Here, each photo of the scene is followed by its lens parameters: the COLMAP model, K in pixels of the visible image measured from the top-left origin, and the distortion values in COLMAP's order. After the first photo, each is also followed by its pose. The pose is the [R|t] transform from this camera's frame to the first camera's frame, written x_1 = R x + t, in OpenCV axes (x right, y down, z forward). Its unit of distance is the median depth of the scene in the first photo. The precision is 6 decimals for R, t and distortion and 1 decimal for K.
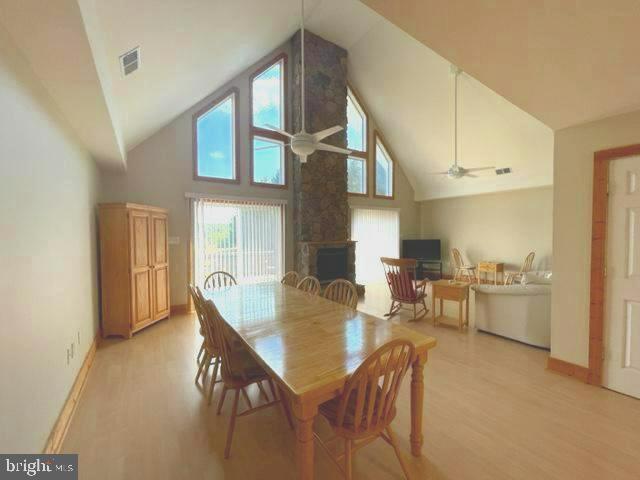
lens RADIAL K [[260.7, 0, 318.5], [0, 260.7, 238.8], [0, 0, 1]] dist [0.001301, 0.000773]
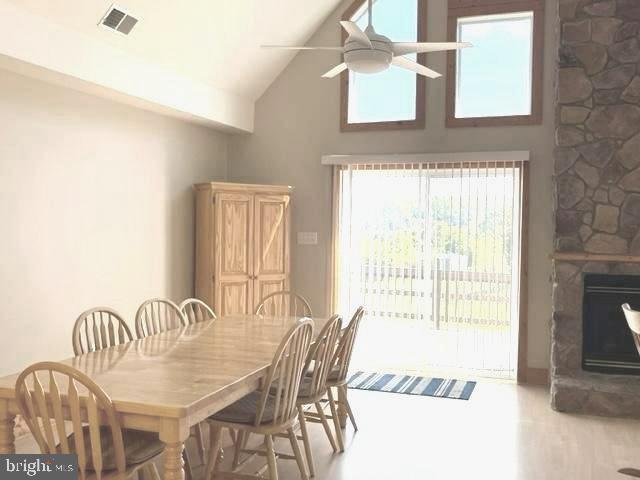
lens RADIAL K [[669.4, 0, 320.0], [0, 669.4, 240.0], [0, 0, 1]] dist [0.103980, -0.186742]
pose [[0.599875, 0.032572, -0.799430, 0.592592], [-0.035328, 0.999275, 0.014205, -0.011109], [0.799313, 0.019721, 0.600591, 0.093007]]
